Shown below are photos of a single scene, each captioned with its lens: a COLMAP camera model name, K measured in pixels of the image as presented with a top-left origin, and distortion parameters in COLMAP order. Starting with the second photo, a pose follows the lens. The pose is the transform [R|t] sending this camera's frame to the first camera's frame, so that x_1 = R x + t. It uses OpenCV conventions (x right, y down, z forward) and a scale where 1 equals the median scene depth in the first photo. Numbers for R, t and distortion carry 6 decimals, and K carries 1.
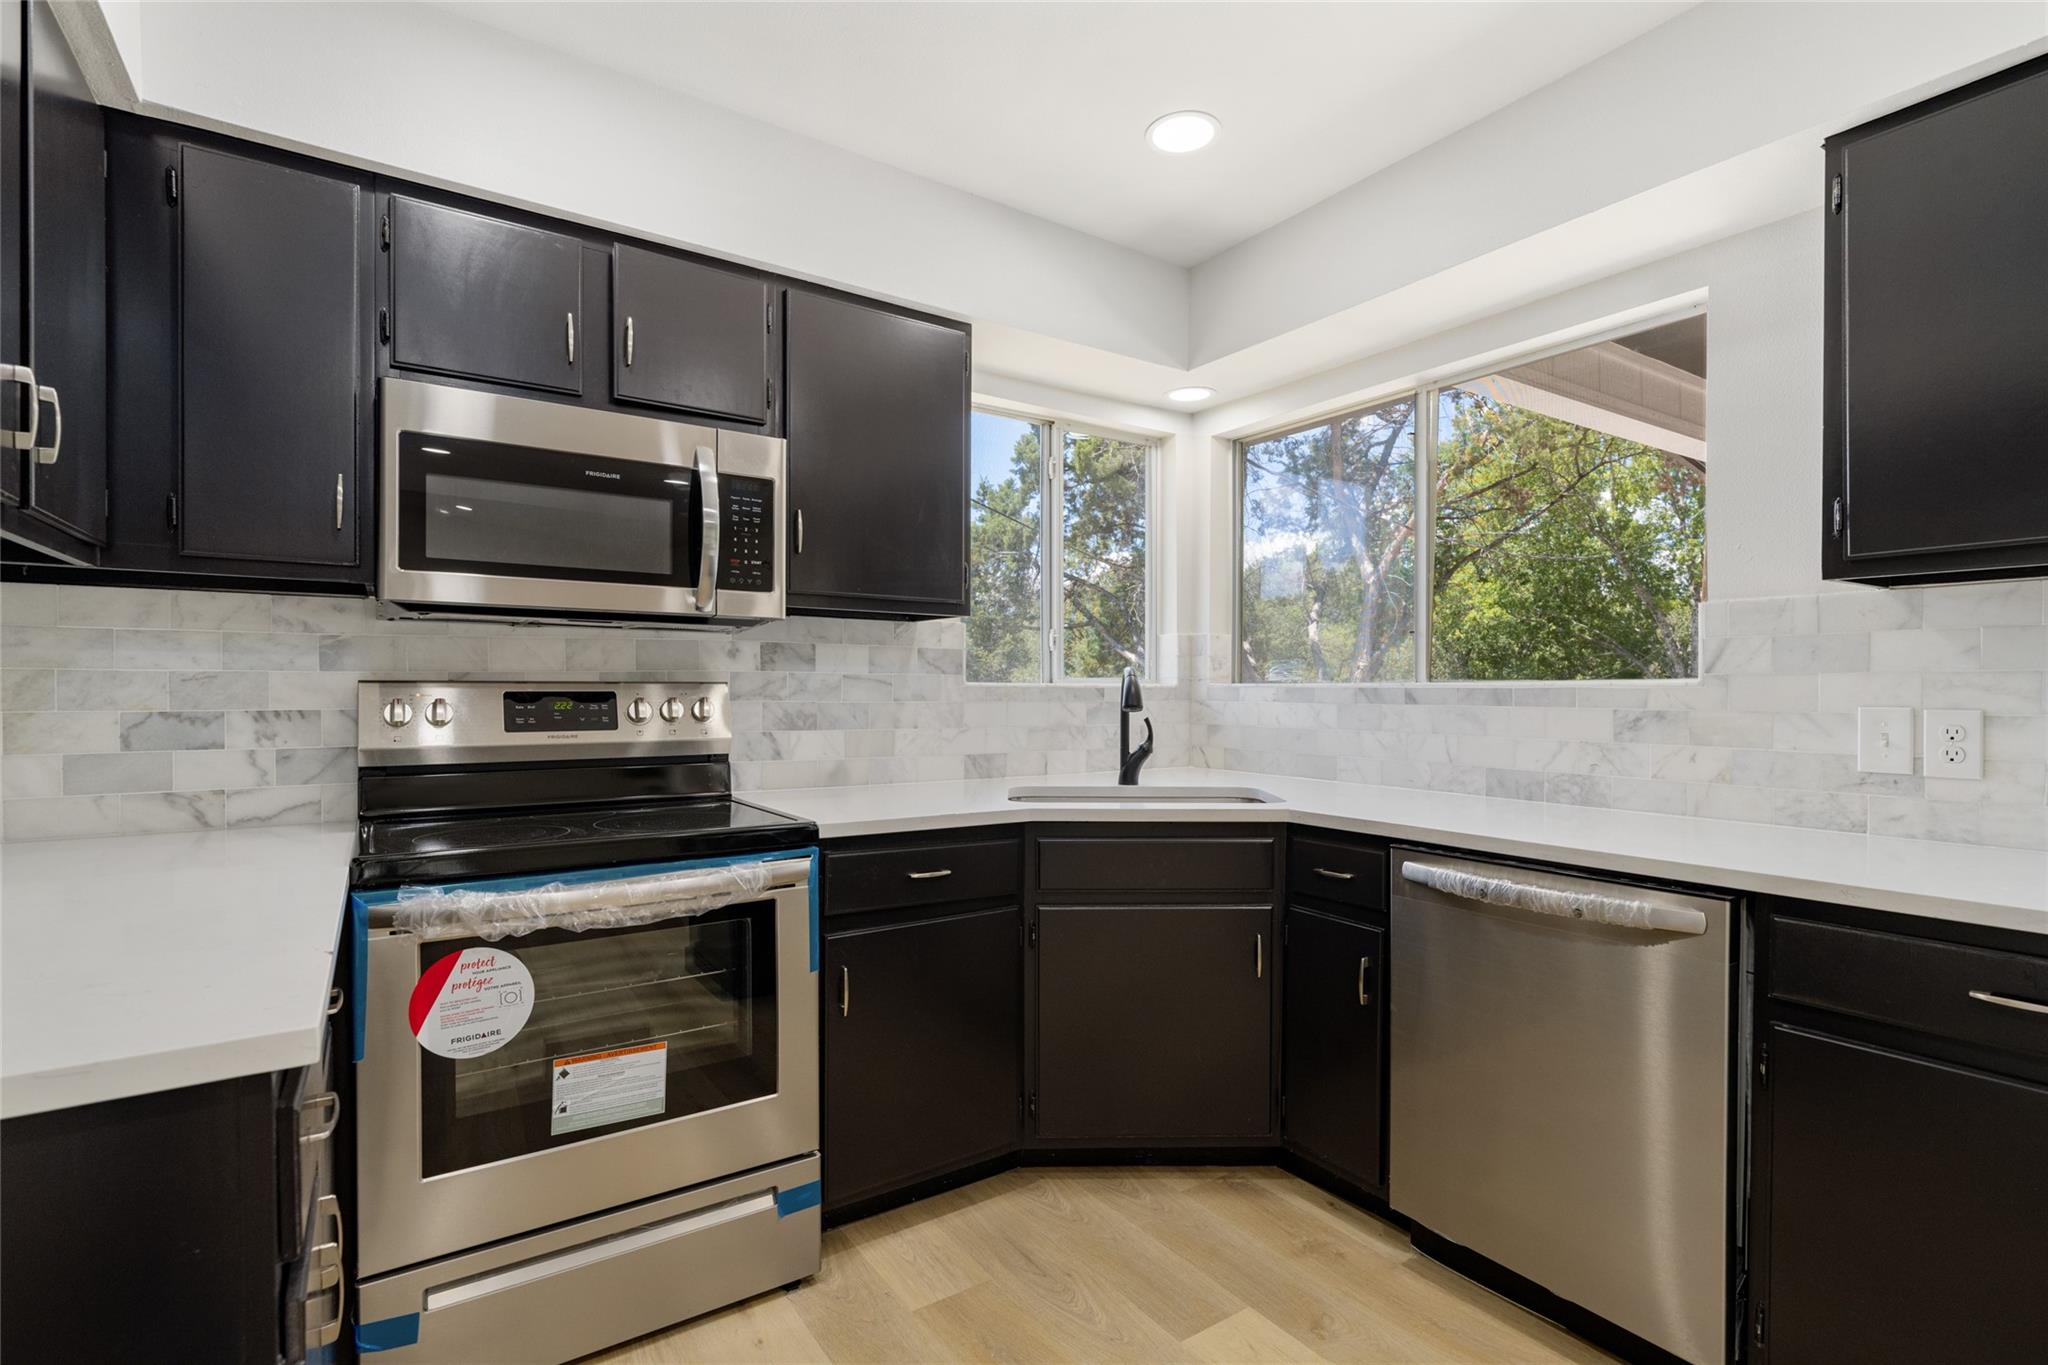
lens RADIAL K [[957.9, 0, 1024.8], [0, 957.9, 697.6], [0, 0, 1]] dist [-0.000602, -0.000222]
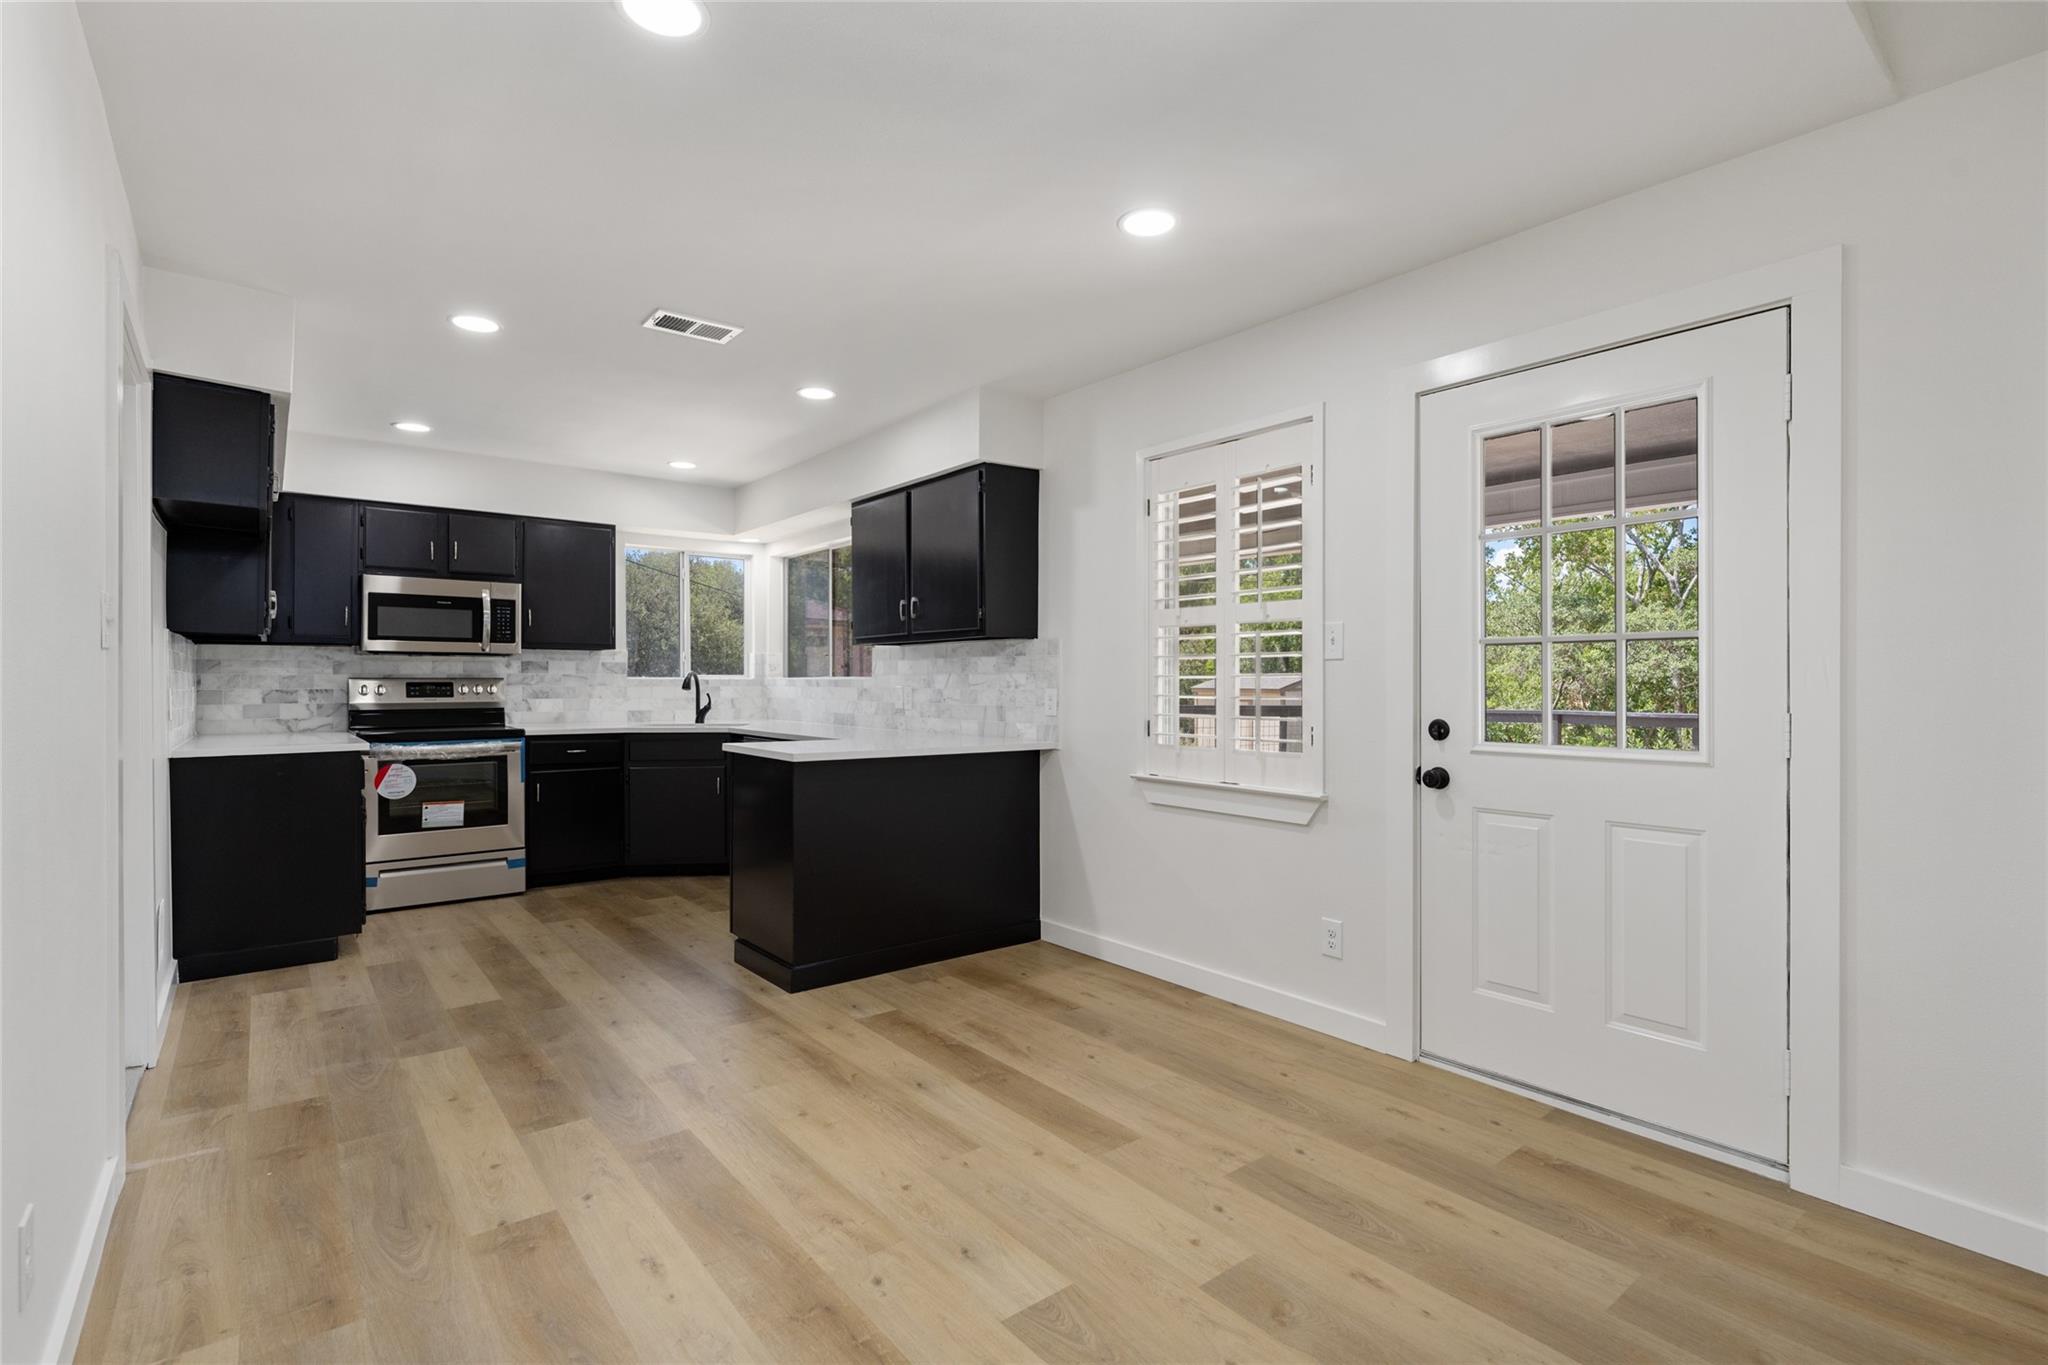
lens RADIAL K [[953.4, 0, 1030.8], [0, 953.4, 681.8], [0, 0, 1]] dist [-0.000323, -0.000263]
pose [[0.996668, -0.002285, 0.081535, 0.963742], [0.002842, 0.999973, -0.006718, 0.015611], [-0.081518, 0.006927, 0.996648, -1.768757]]
